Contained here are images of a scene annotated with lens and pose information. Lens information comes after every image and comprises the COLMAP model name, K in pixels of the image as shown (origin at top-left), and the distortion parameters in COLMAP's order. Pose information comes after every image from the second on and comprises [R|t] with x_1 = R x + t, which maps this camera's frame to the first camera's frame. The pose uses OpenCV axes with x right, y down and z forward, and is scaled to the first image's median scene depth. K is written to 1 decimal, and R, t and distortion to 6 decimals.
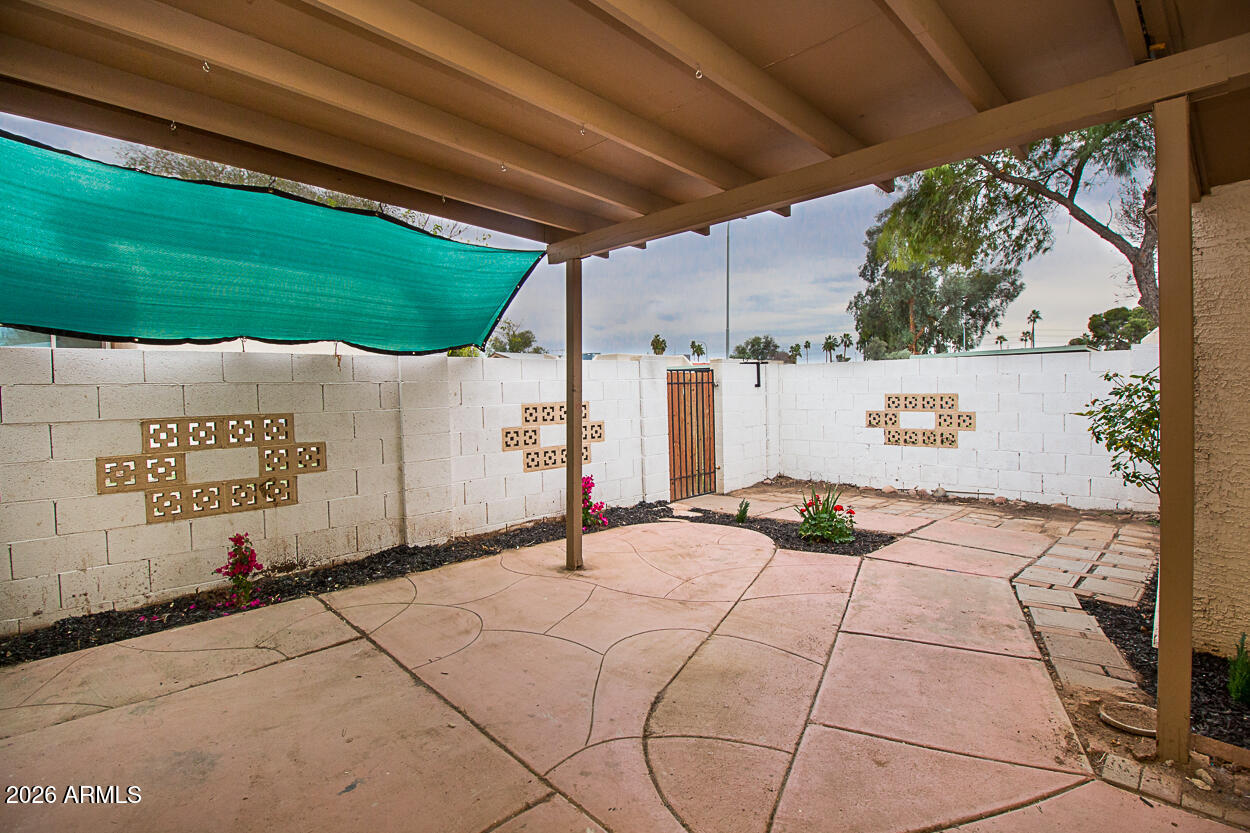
lens RADIAL K [[586.3, 0, 626.9], [0, 586.3, 405.3], [0, 0, 1]] dist [0.000326, -0.012212]
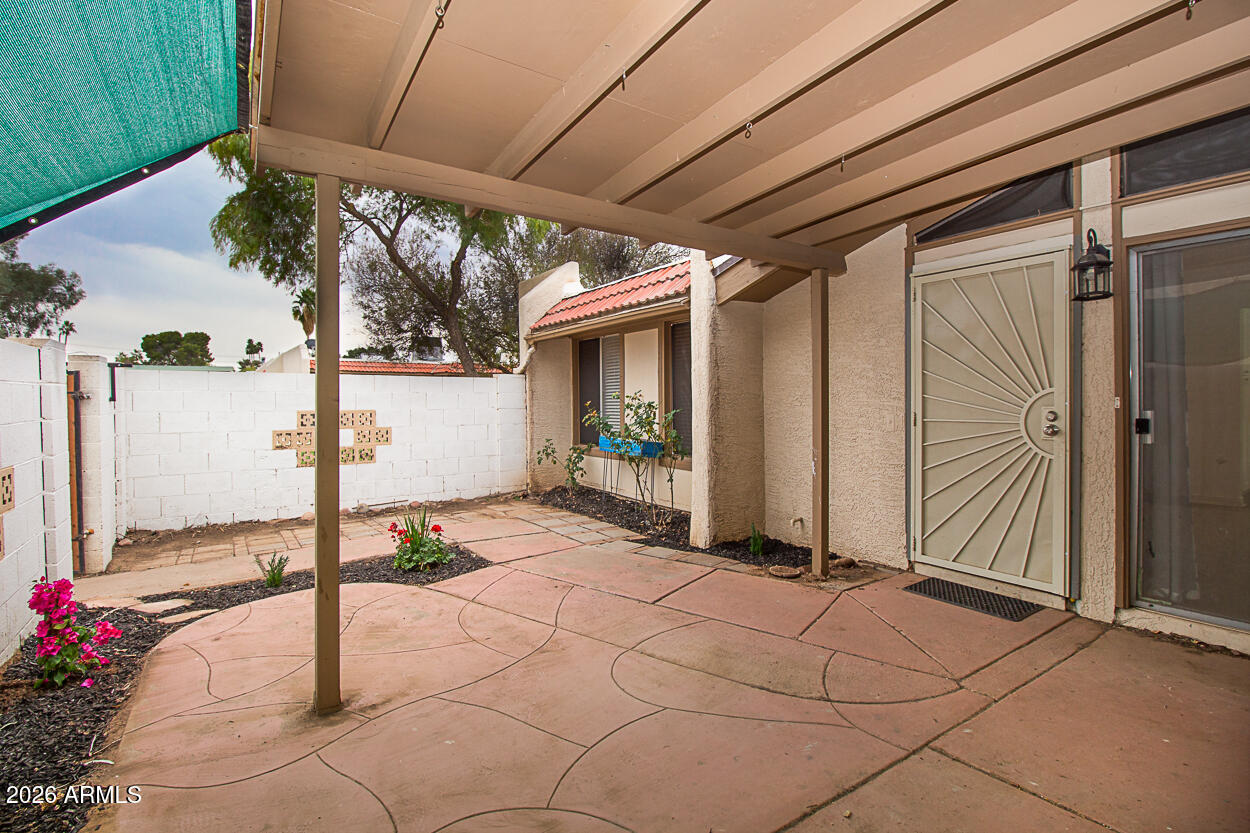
lens RADIAL K [[586.3, 0, 626.9], [0, 586.3, 405.3], [0, 0, 1]] dist [0.000326, -0.012212]
pose [[0.175092, 0.007321, 0.984525, -0.608198], [0.029002, 0.999500, -0.012590, -0.002748], [-0.984125, 0.030758, 0.174793, 0.611506]]
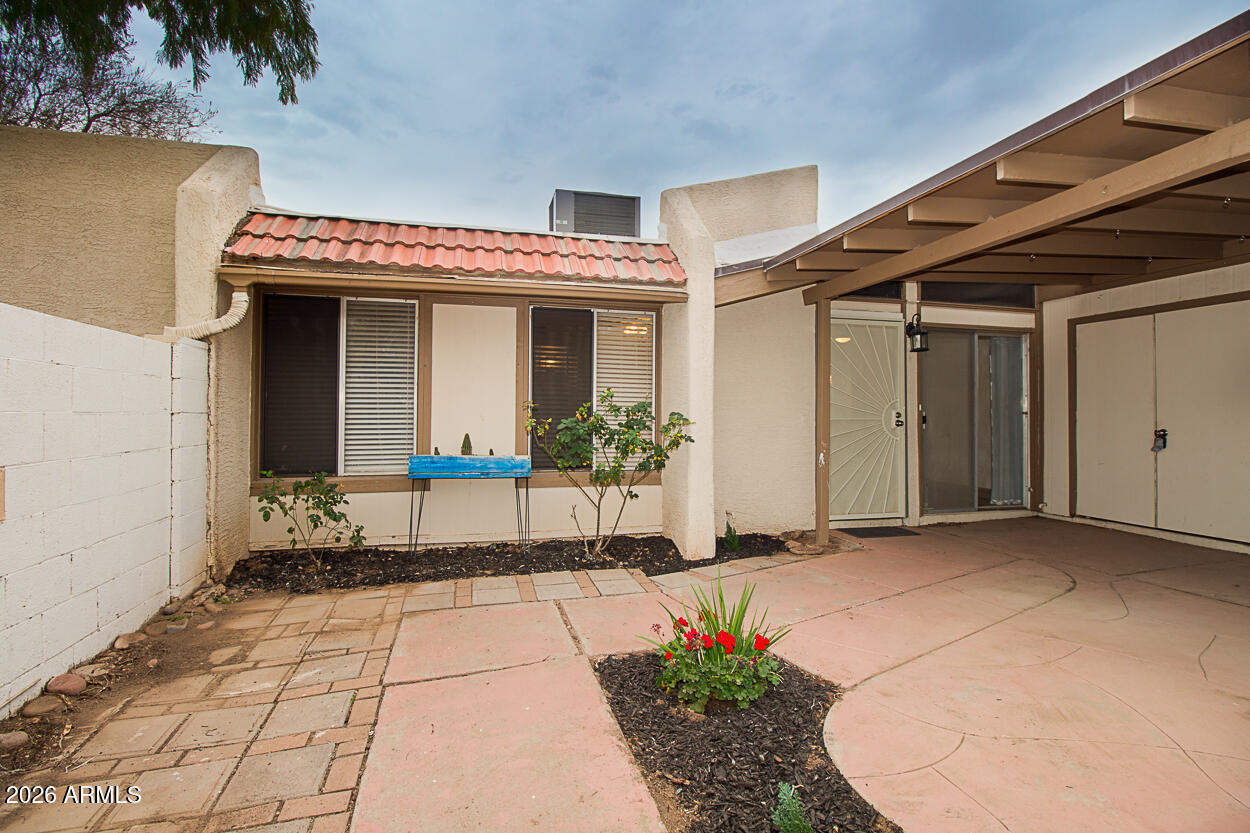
lens RADIAL K [[586.3, 0, 626.9], [0, 586.3, 405.3], [0, 0, 1]] dist [0.000326, -0.012212]
pose [[-0.867875, 0.024135, 0.496197, 0.177346], [0.027588, 0.999619, -0.000368, -0.022531], [-0.496017, 0.013369, -0.868210, 1.751708]]
